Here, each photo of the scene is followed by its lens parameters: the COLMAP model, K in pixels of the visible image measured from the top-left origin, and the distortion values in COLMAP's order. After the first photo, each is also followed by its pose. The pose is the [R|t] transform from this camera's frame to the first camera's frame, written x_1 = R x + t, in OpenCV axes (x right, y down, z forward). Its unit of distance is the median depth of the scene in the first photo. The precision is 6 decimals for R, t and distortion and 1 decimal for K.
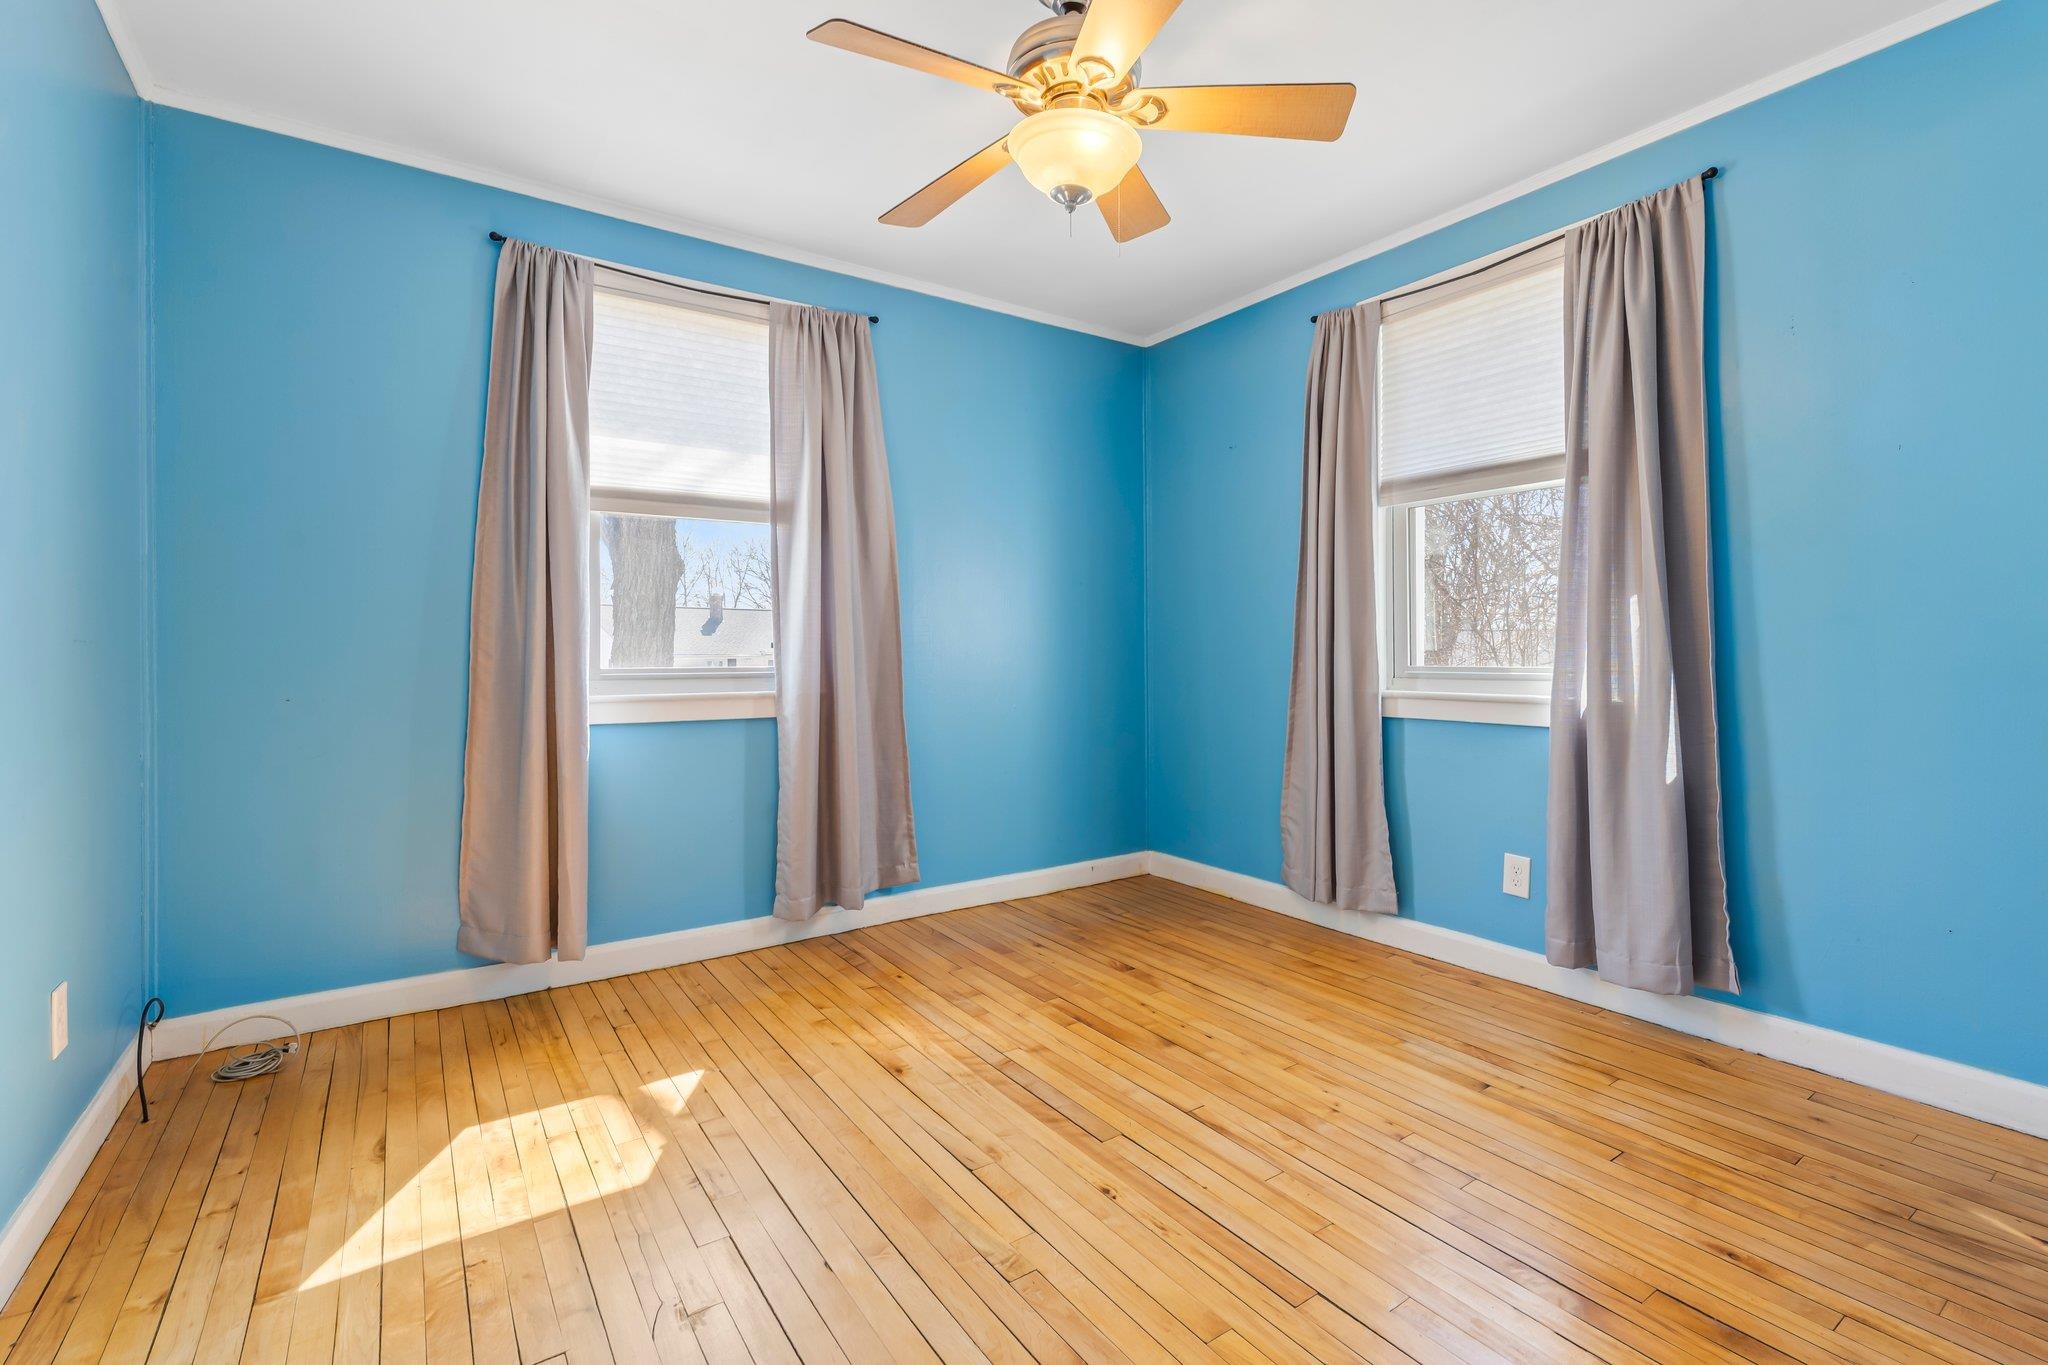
lens RADIAL K [[918.7, 0, 1027.8], [0, 918.7, 645.8], [0, 0, 1]] dist [-0.003724, -0.000455]
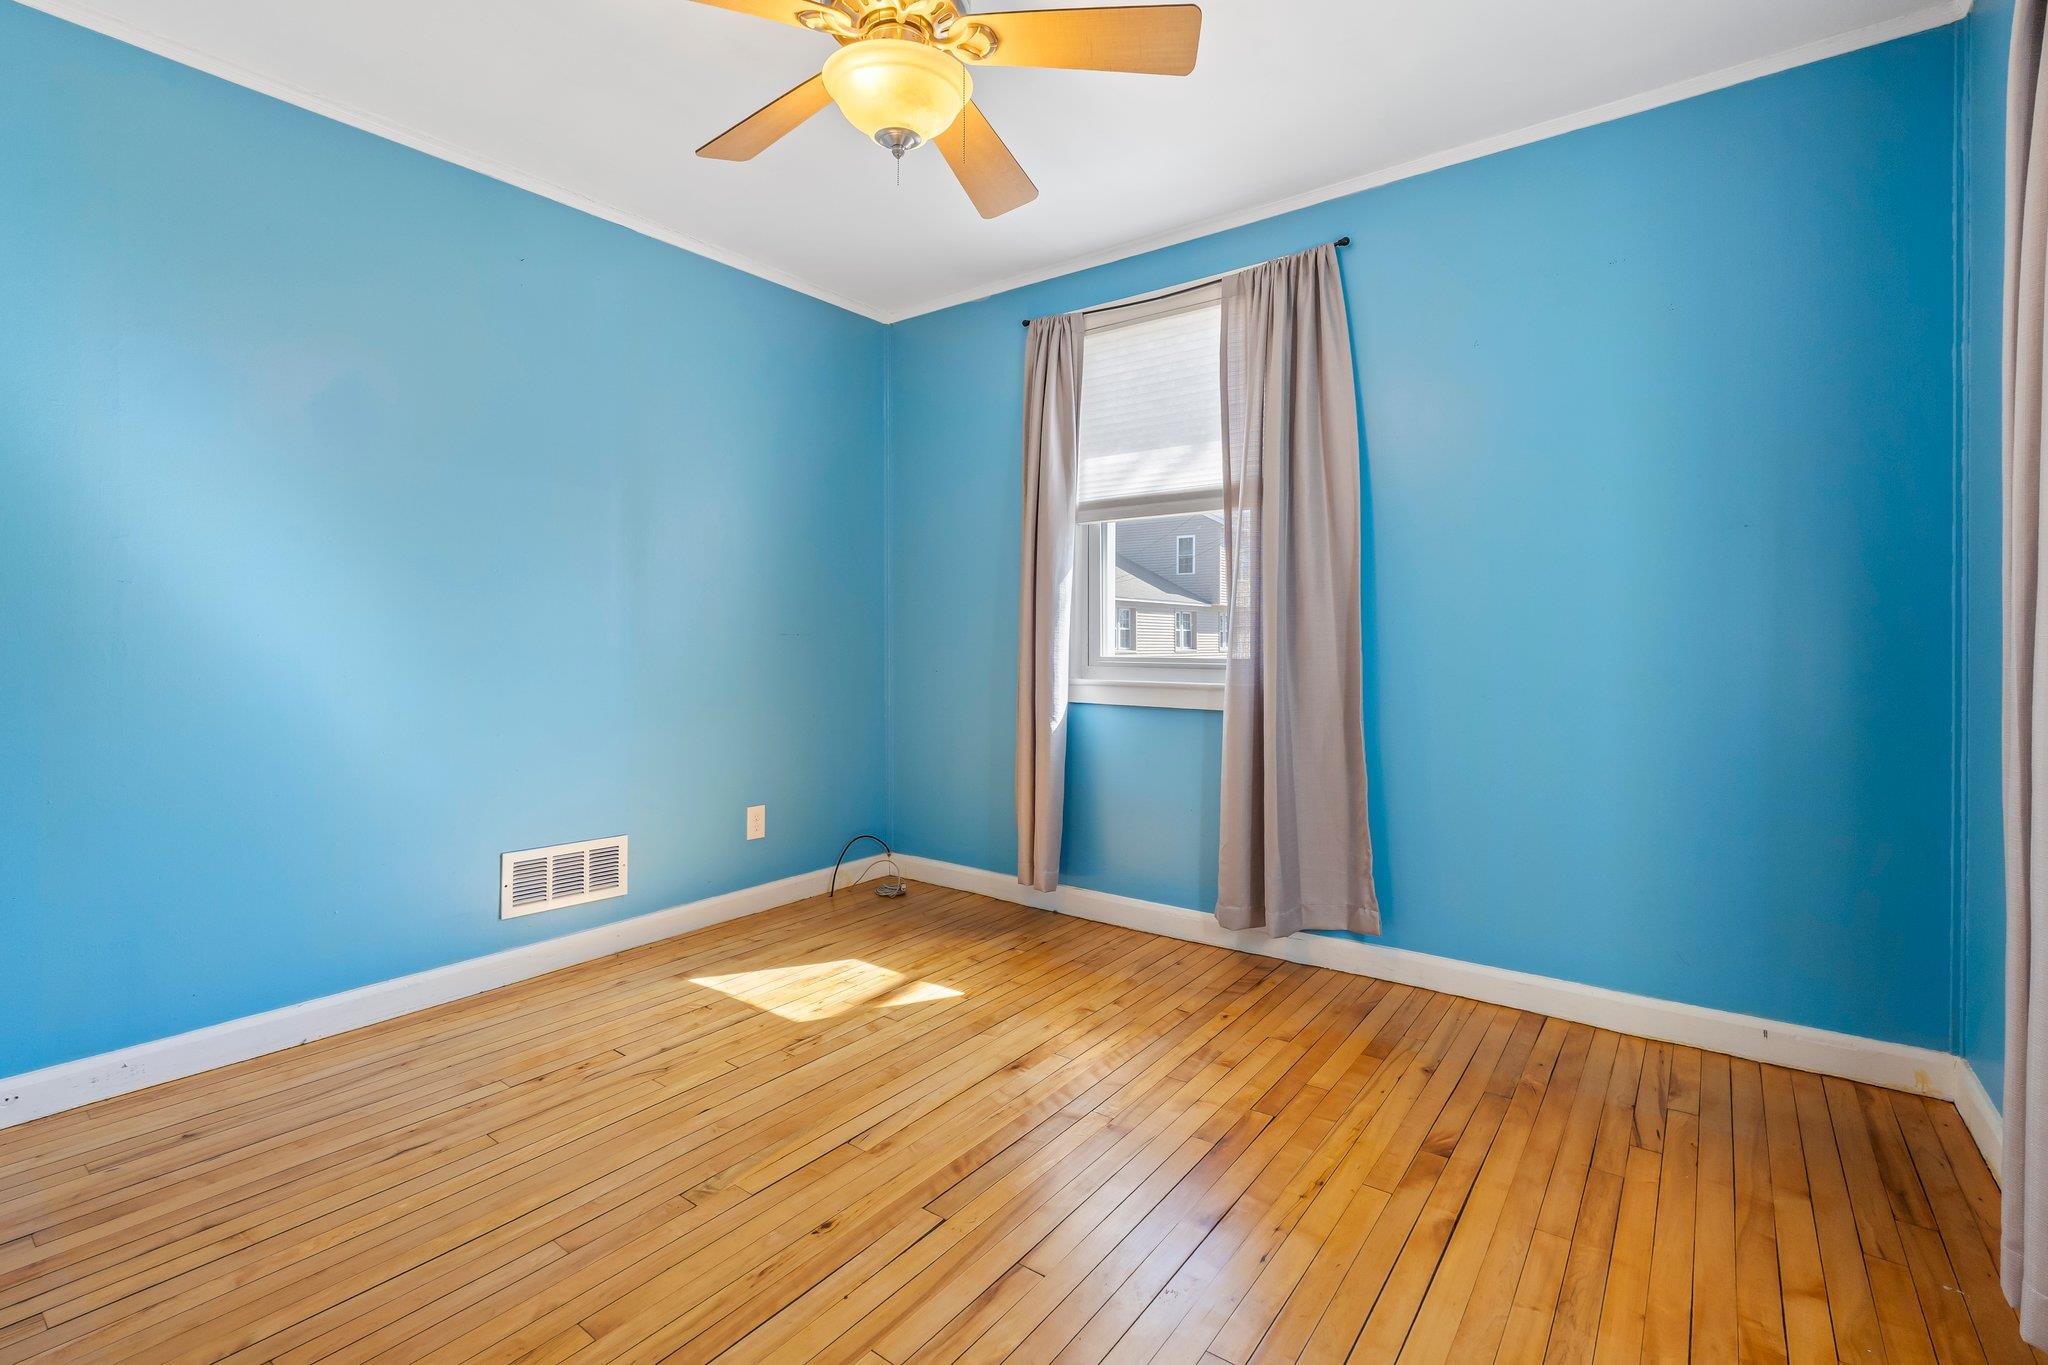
lens RADIAL K [[918.7, 0, 1027.8], [0, 918.7, 645.8], [0, 0, 1]] dist [-0.003724, -0.000455]
pose [[0.319902, 0.010154, -0.947396, 0.678744], [0.002169, 0.999932, 0.011449, -0.002661], [0.947448, -0.005718, 0.319859, 0.594798]]
